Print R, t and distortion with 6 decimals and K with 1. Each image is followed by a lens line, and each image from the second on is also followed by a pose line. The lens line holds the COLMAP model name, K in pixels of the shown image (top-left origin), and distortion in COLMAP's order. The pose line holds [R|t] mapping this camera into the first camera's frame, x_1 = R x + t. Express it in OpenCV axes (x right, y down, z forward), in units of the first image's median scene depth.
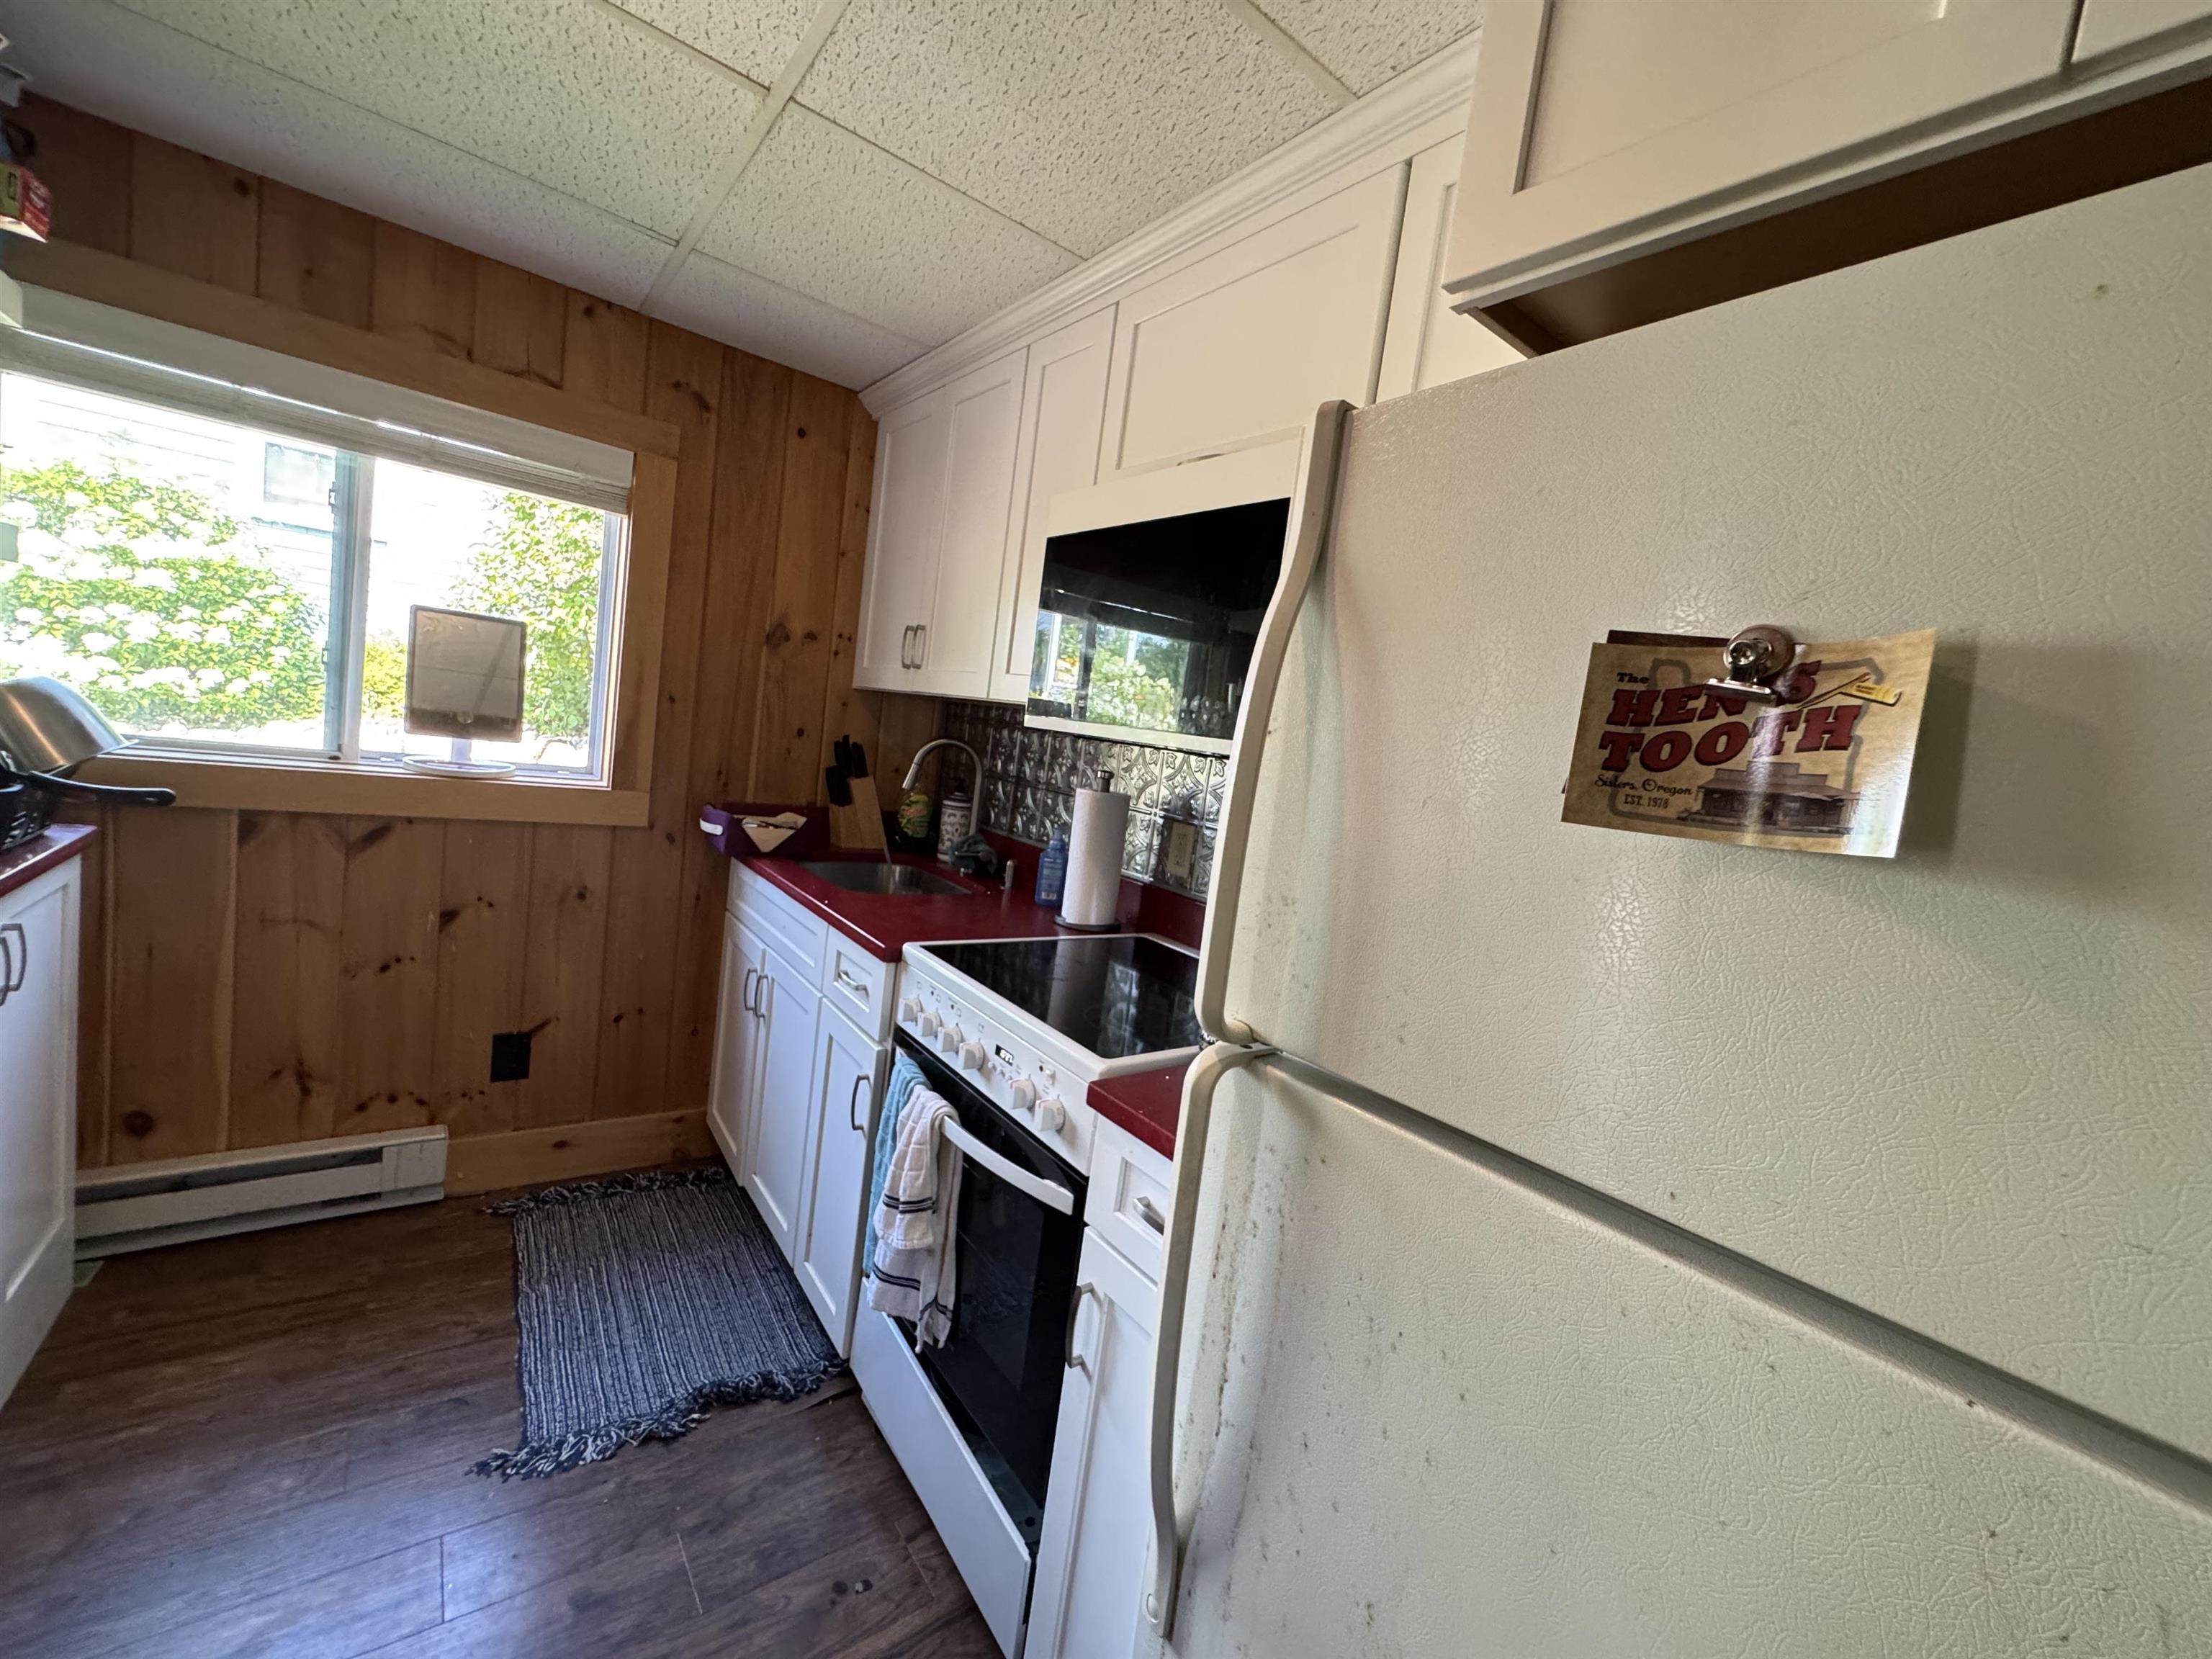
lens RADIAL K [[884.8, 0, 1106.2], [0, 884.8, 832.1], [0, 0, 1]] dist [-0.002515, -0.000083]
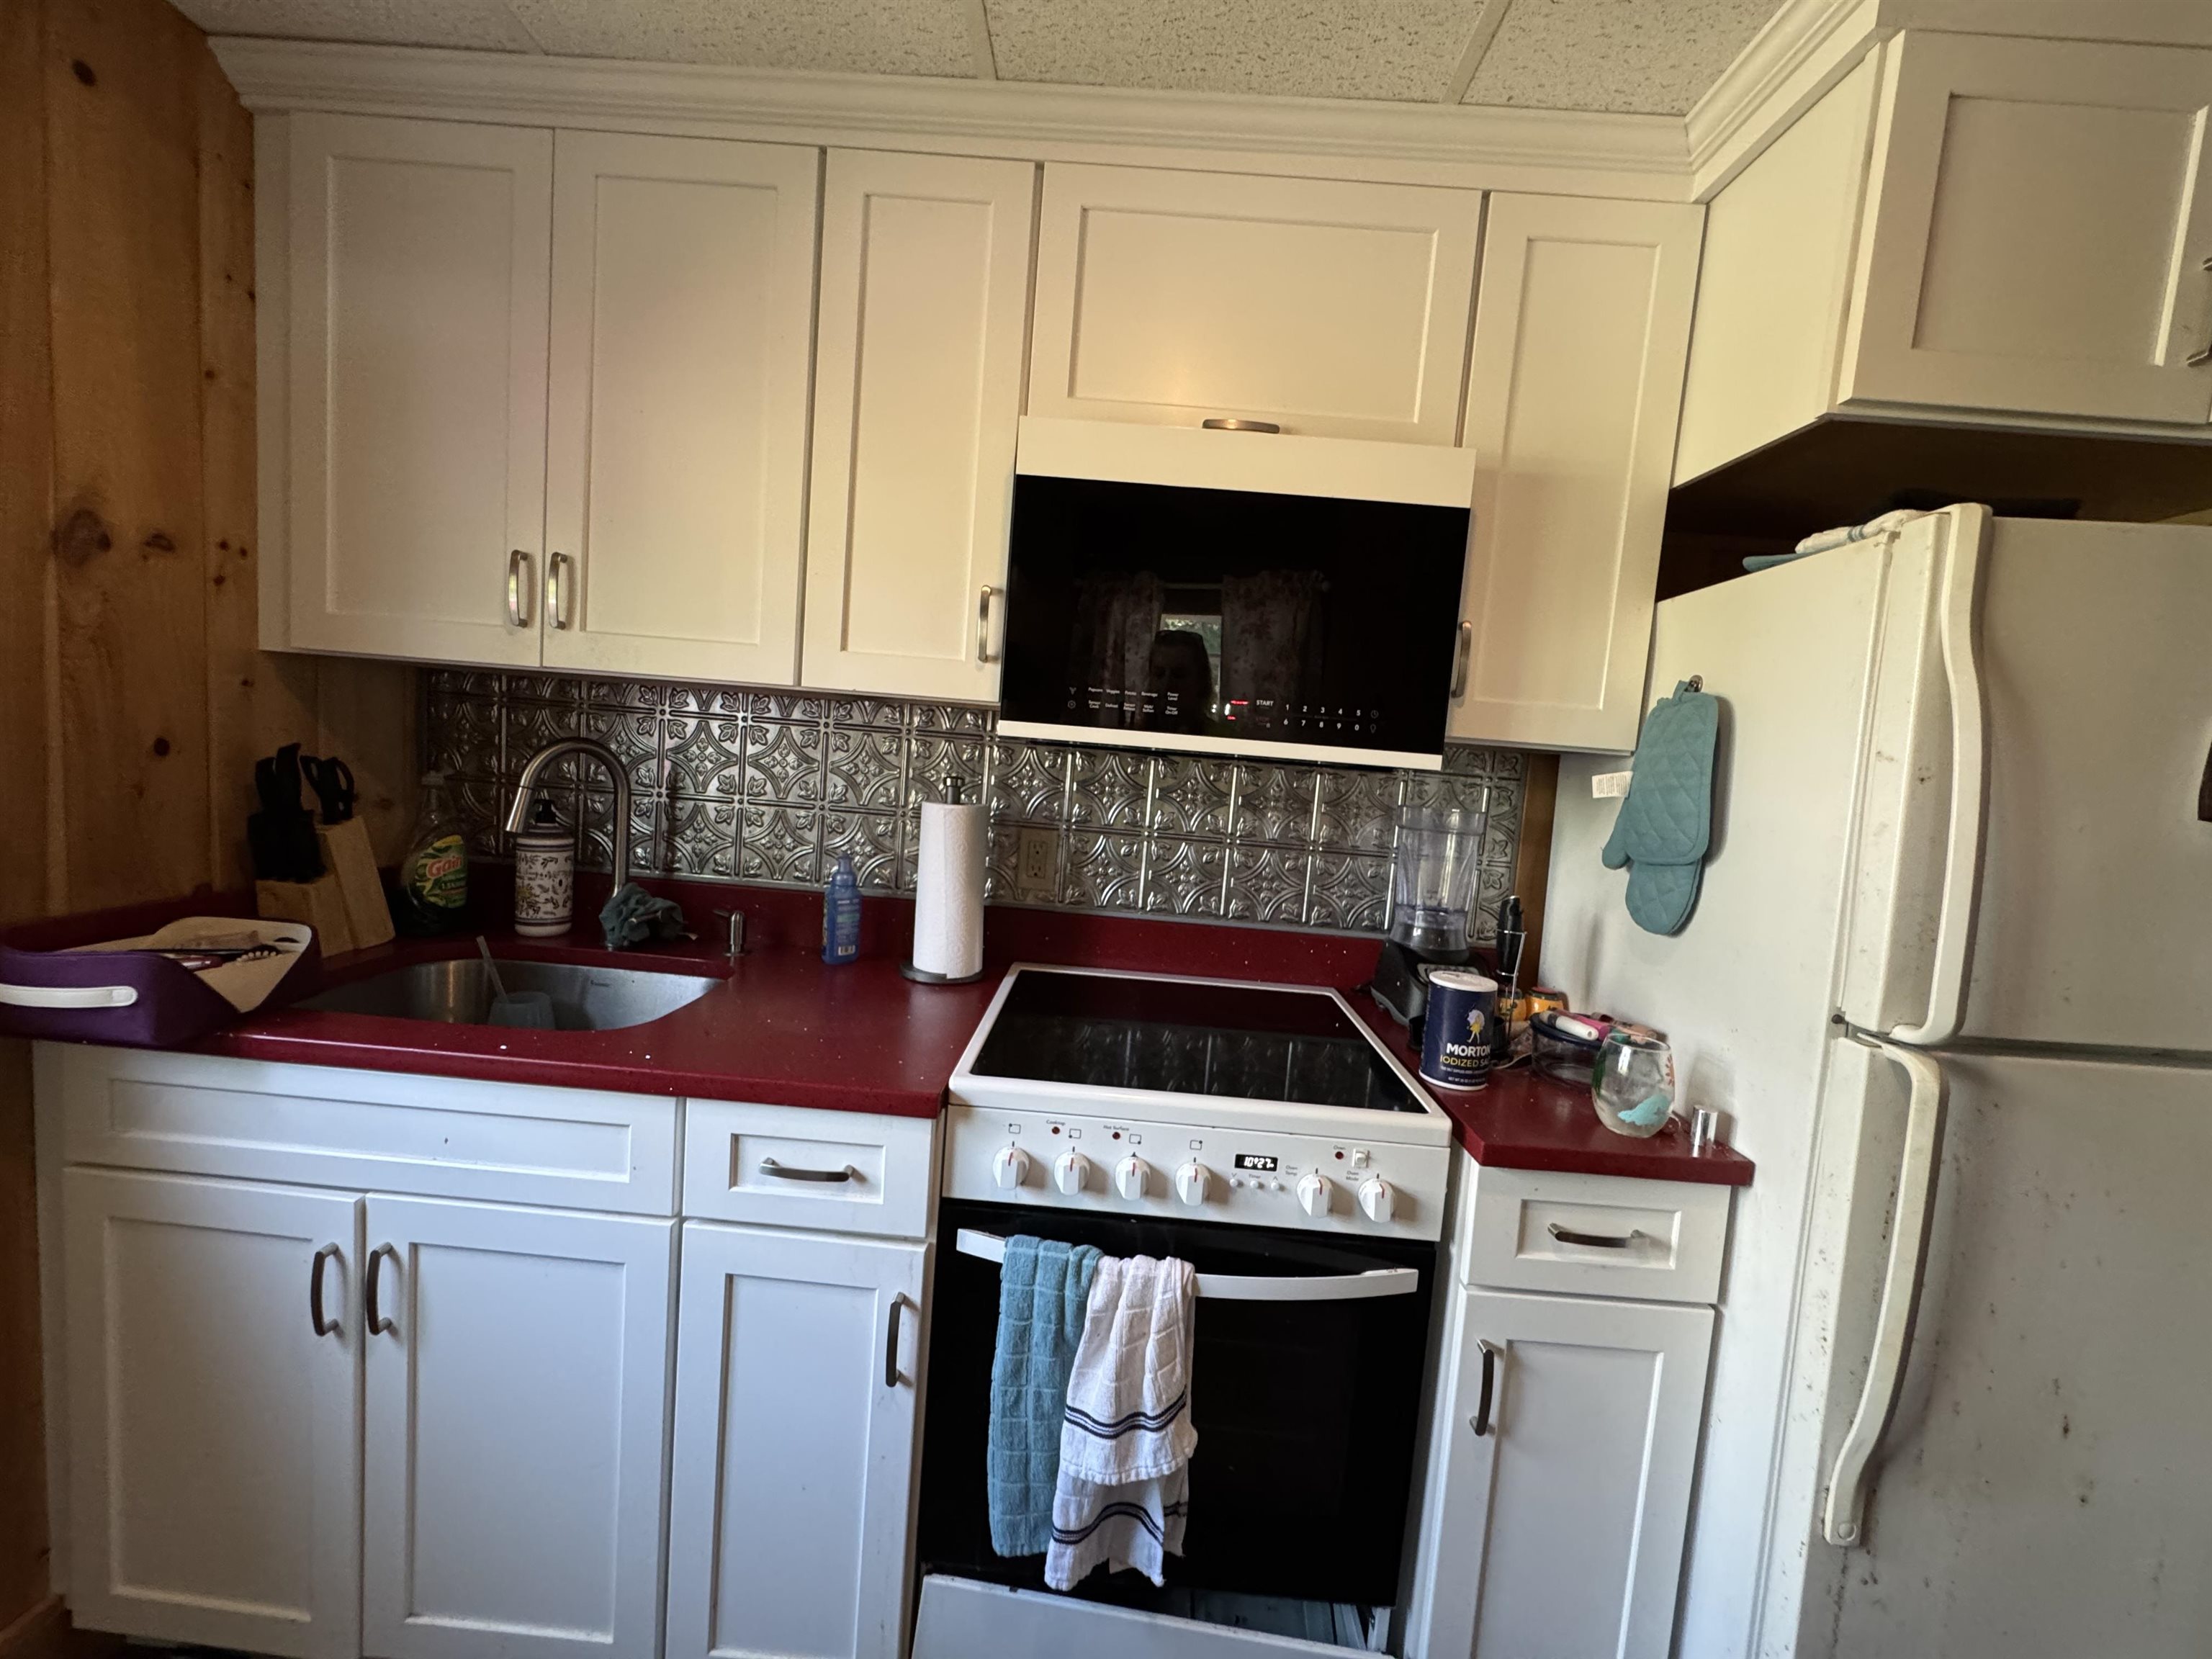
lens RADIAL K [[884.8, 0, 1106.2], [0, 884.8, 832.1], [0, 0, 1]] dist [-0.002515, -0.000083]
pose [[0.632045, -0.151495, 0.759979, -0.427881], [0.090112, 0.988420, 0.122090, -0.086585], [-0.769675, -0.008684, 0.638377, 0.332237]]
